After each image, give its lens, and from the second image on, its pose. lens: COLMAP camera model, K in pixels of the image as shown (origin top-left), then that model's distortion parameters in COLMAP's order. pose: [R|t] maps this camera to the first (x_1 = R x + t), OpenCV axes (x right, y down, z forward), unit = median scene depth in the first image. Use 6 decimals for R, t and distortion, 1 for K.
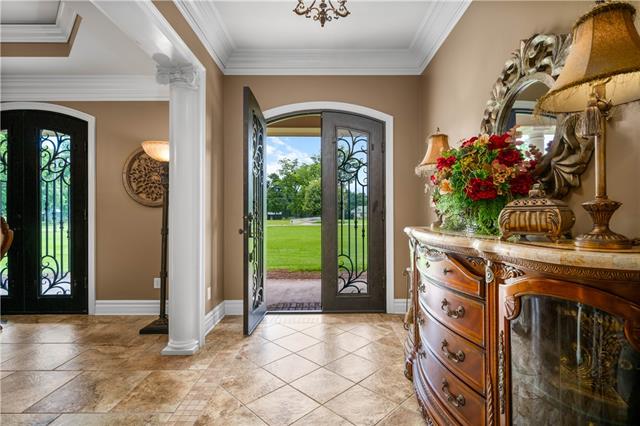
lens RADIAL K [[305.7, 0, 323.2], [0, 305.7, 216.6], [0, 0, 1]] dist [0.000295, -0.000785]
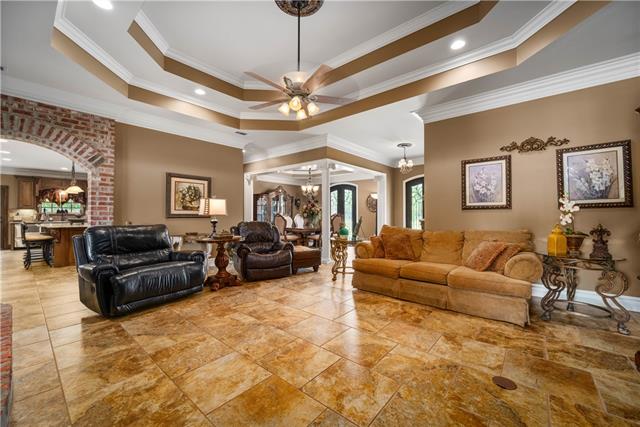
lens RADIAL K [[257.6, 0, 320.8], [0, 257.6, 211.0], [0, 0, 1]] dist [-0.000336, -0.000864]
pose [[0.751262, -0.007859, -0.659957, 0.780948], [0.000177, 0.999931, -0.011706, -0.009557], [0.660004, 0.008678, 0.751212, -1.346441]]
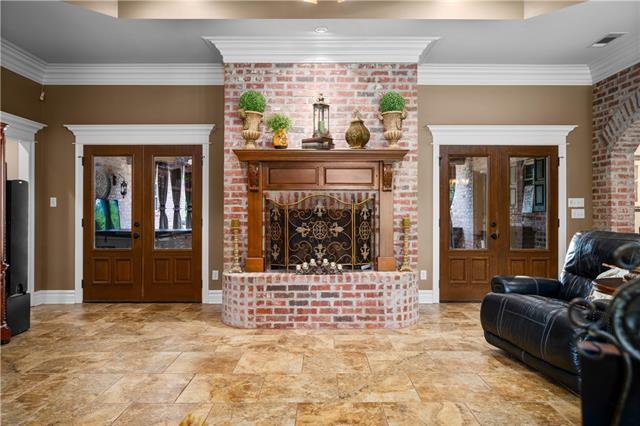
lens RADIAL K [[446.3, 0, 323.9], [0, 446.3, 206.7], [0, 0, 1]] dist [-0.005786, -0.002344]
pose [[-0.999951, 0.001144, 0.009790, -0.372797], [0.000995, 0.999884, -0.015230, -0.001939], [-0.009807, -0.015220, -0.999836, 0.967720]]
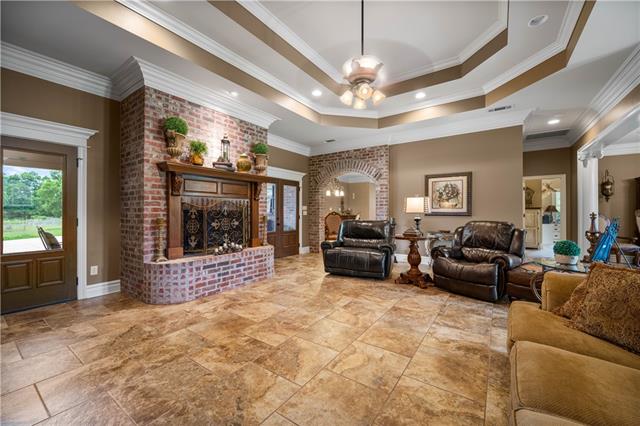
lens RADIAL K [[254.3, 0, 322.9], [0, 254.3, 210.9], [0, 0, 1]] dist [-0.003597, -0.000775]
pose [[-0.581995, -0.004177, -0.813182, 0.928428], [0.001499, 0.999980, -0.006210, -0.006165], [0.813191, -0.004833, -0.581977, 0.389103]]
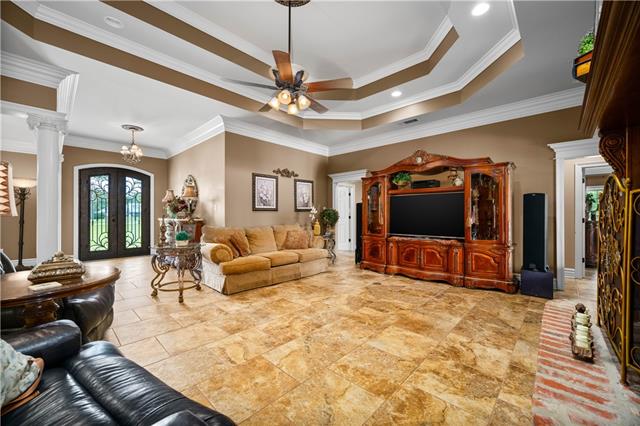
lens RADIAL K [[254.3, 0, 326.1], [0, 254.3, 213.3], [0, 0, 1]] dist [-0.003597, -0.000775]
pose [[0.688469, 0.006717, 0.725235, -1.273612], [-0.003738, 0.999977, -0.005713, -0.006085], [-0.725256, 0.001223, 0.688478, -1.426920]]
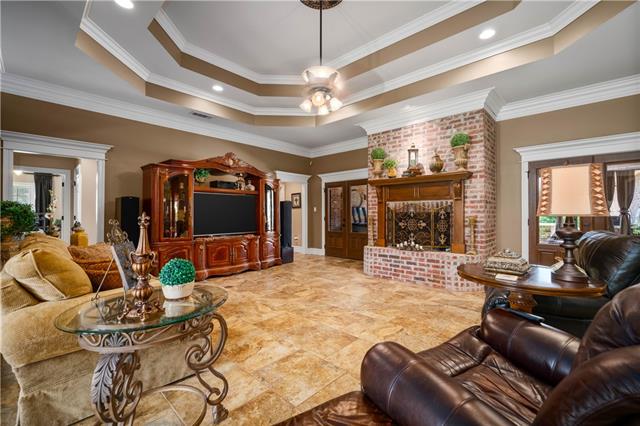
lens RADIAL K [[271.6, 0, 322.8], [0, 271.6, 209.3], [0, 0, 1]] dist [-0.000765, 0.000135]
pose [[-0.724220, 0.012485, 0.689456, -1.467820], [-0.000656, 0.999823, -0.018794, -0.004648], [-0.689568, -0.014063, -0.724084, 0.893664]]
